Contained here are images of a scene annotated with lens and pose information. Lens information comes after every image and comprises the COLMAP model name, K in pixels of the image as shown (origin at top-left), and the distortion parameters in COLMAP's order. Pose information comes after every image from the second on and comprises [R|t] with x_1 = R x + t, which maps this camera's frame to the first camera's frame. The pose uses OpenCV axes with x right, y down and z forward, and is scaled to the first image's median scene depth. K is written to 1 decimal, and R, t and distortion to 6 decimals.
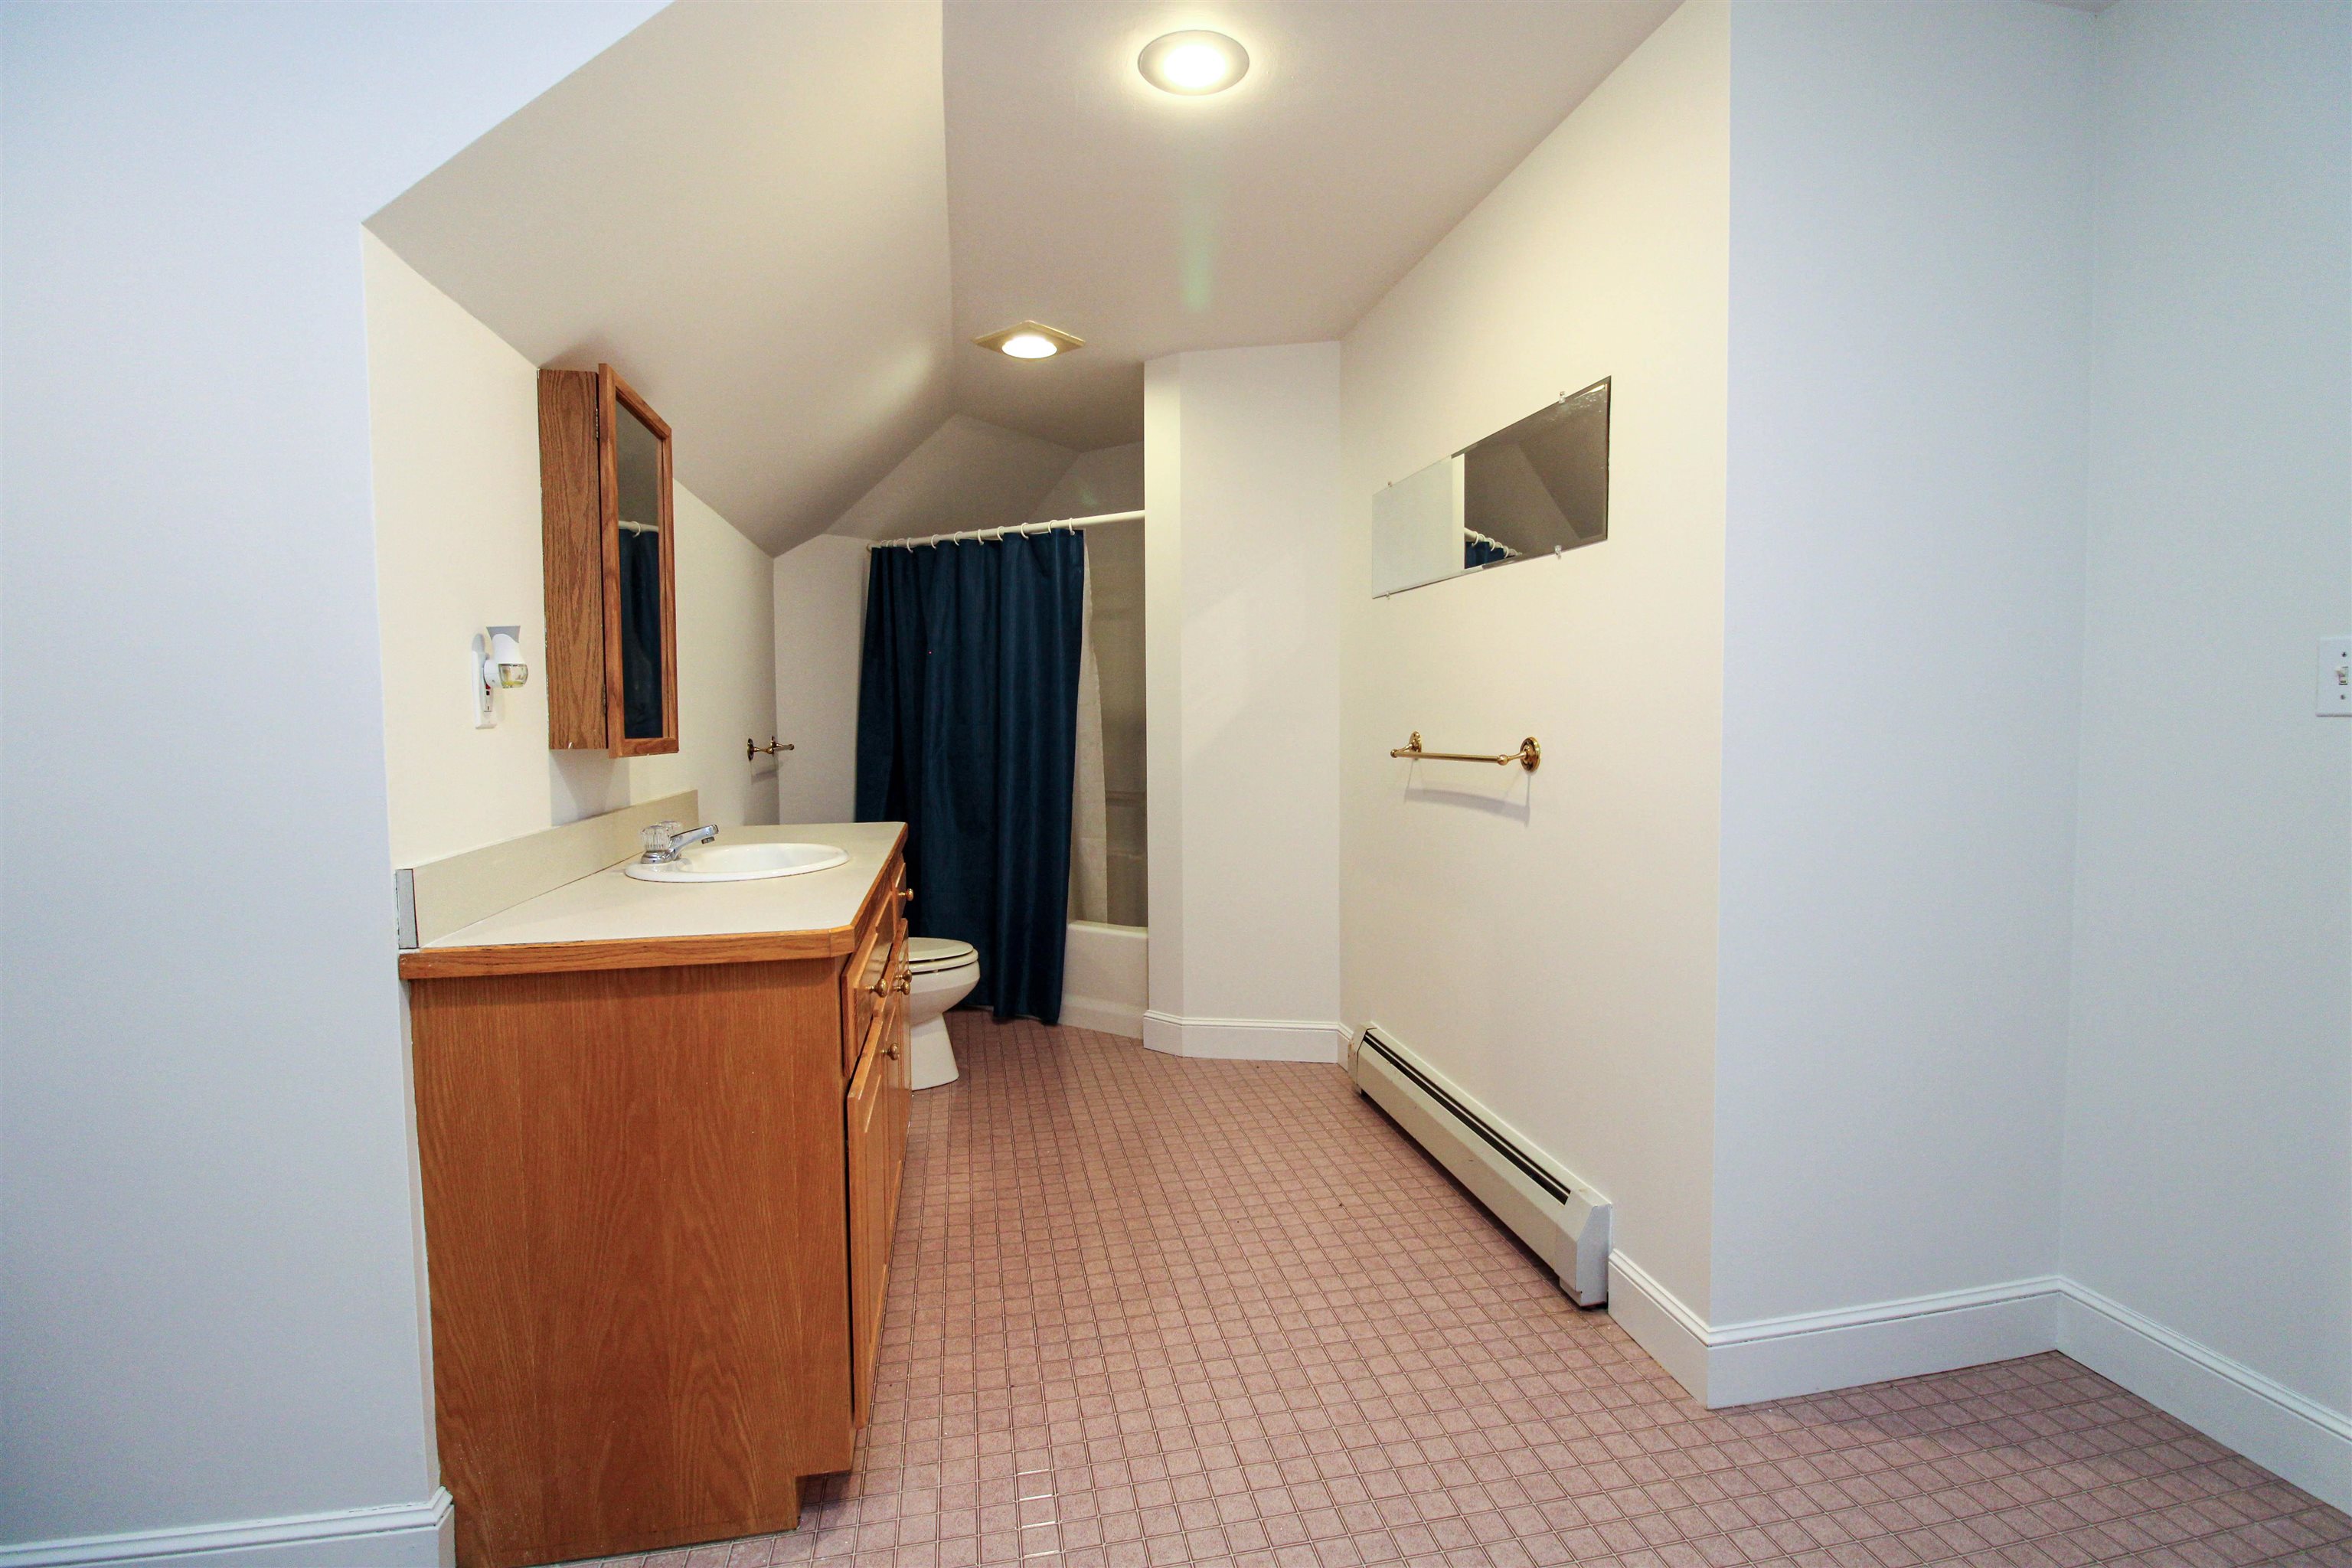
lens RADIAL K [[1081.7, 0, 1172.0], [0, 1081.7, 791.9], [0, 0, 1]] dist [-0.015216, 0.000702]
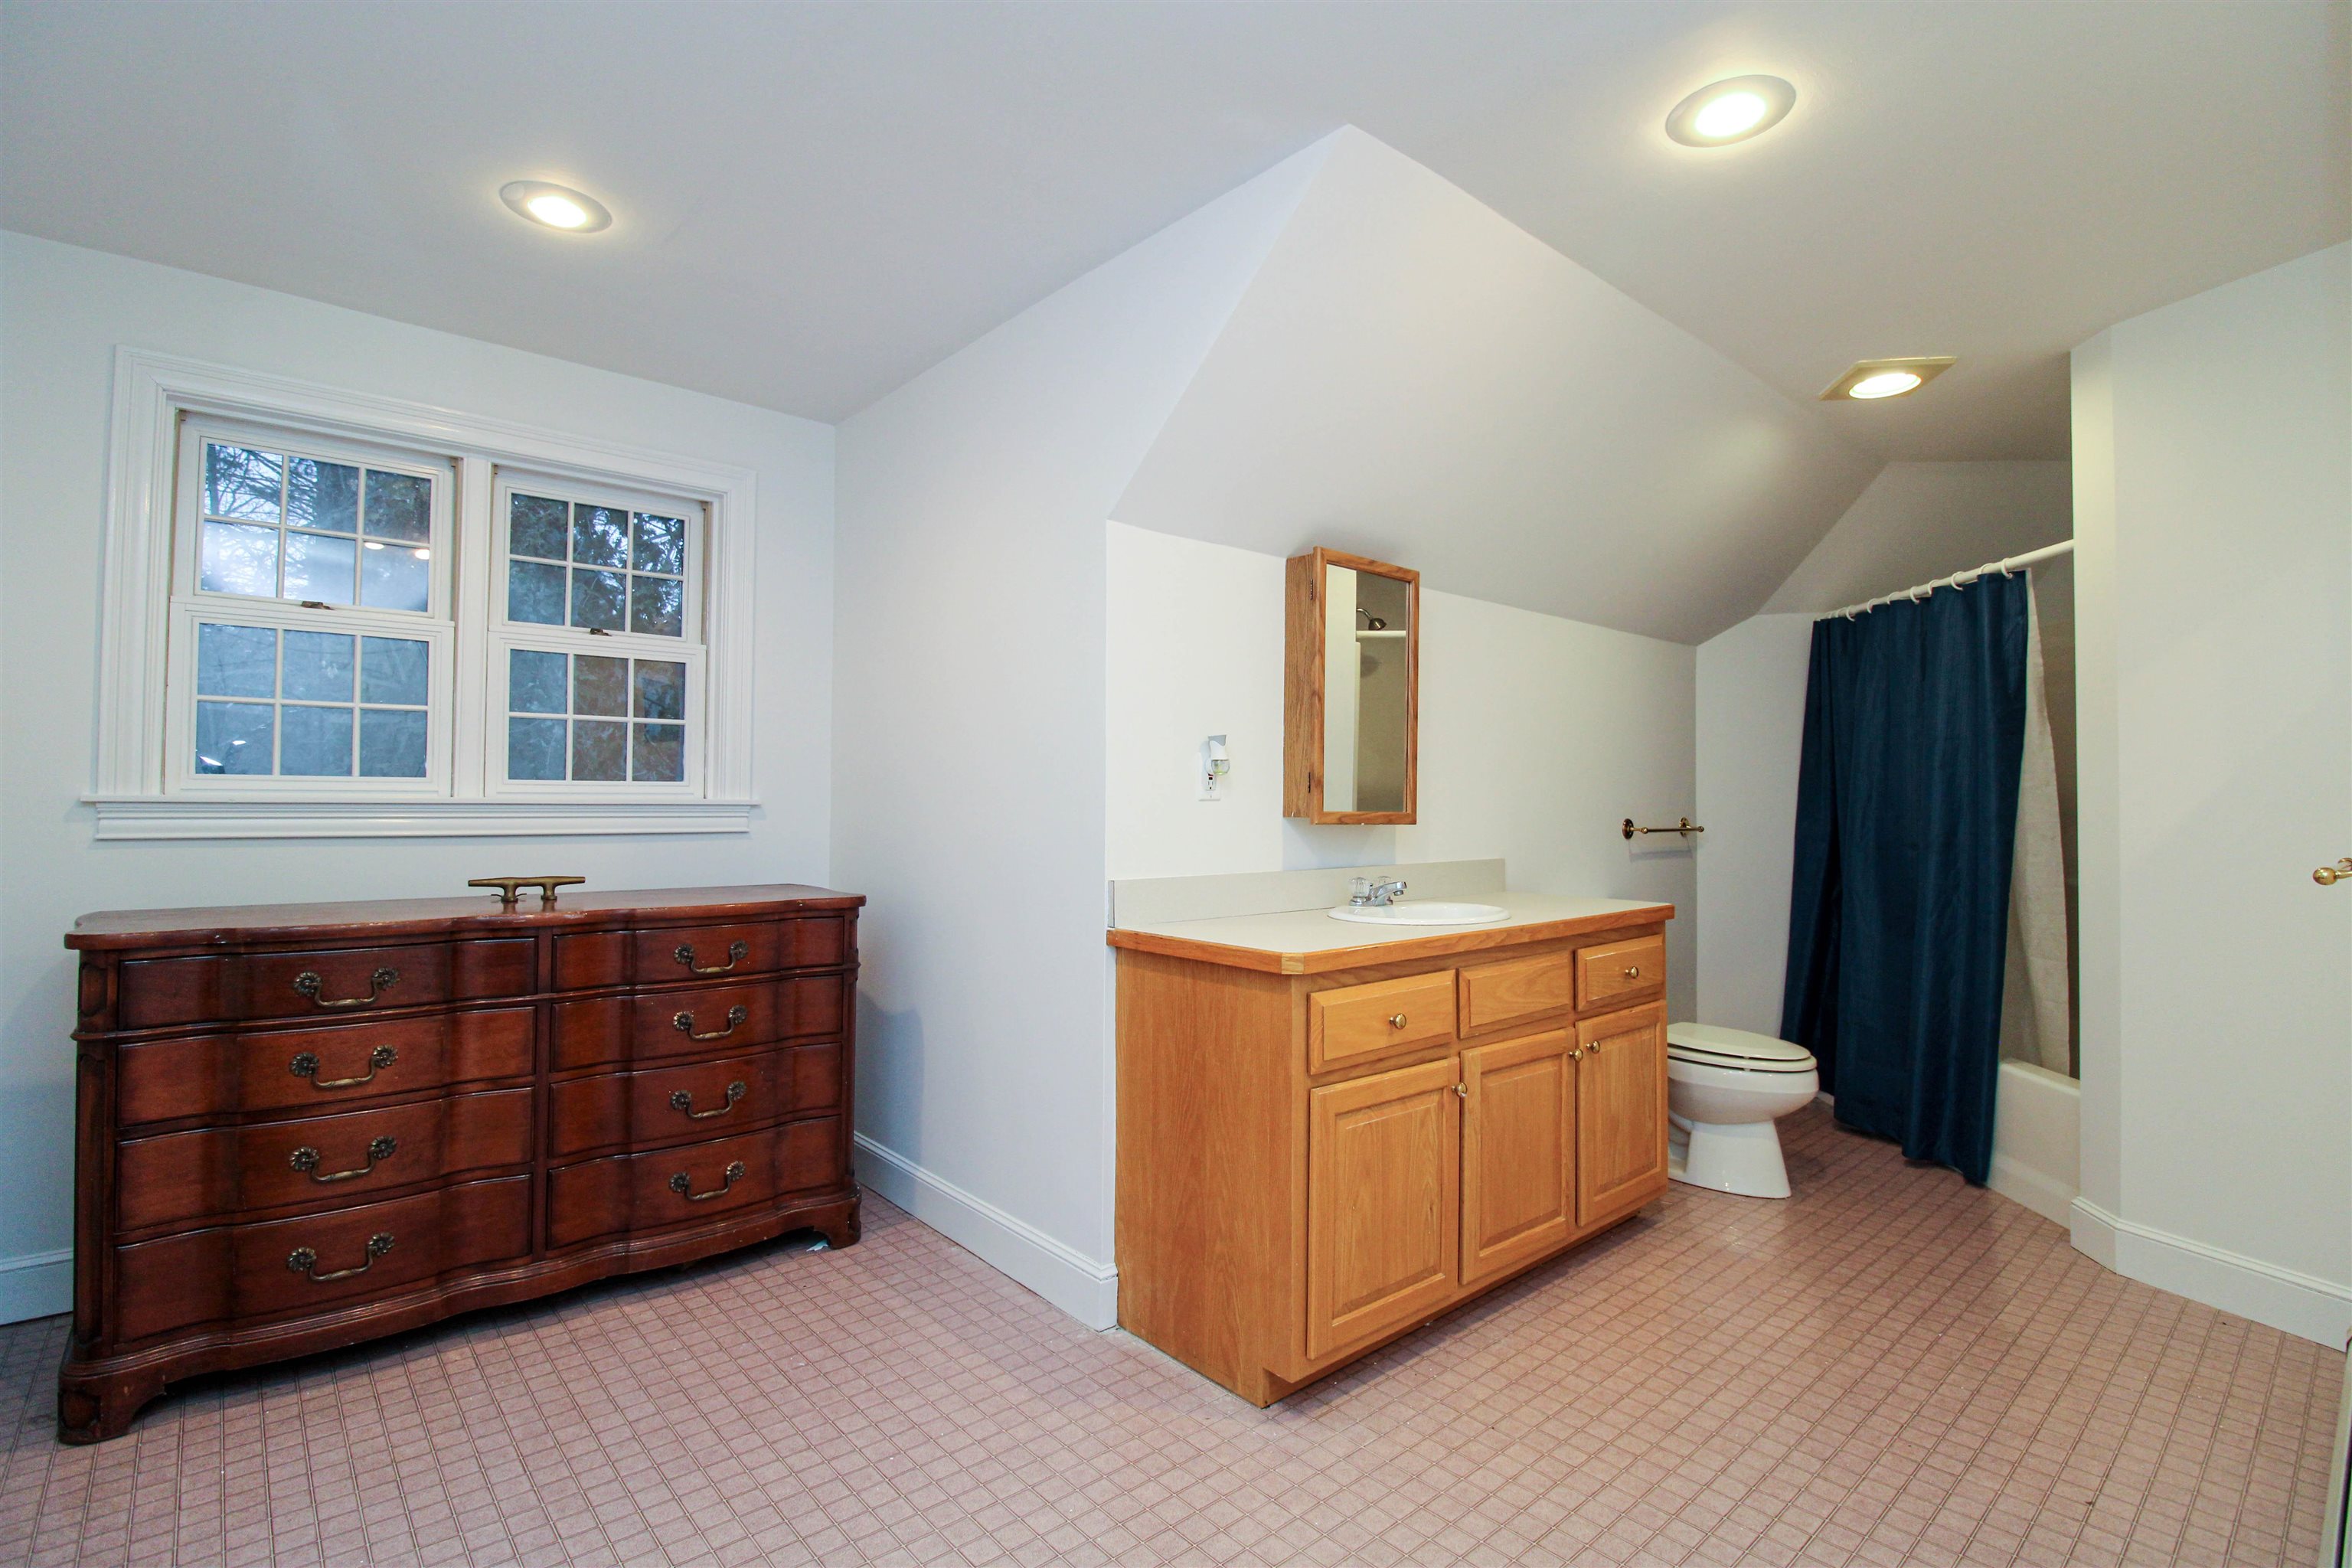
lens RADIAL K [[1081.7, 0, 1173.6], [0, 1081.7, 775.0], [0, 0, 1]] dist [-0.015216, 0.000702]
pose [[0.503326, -0.009828, -0.864041, 0.327607], [-0.069975, 0.996188, -0.052093, -0.005468], [0.861259, 0.086681, 0.500719, 0.077423]]
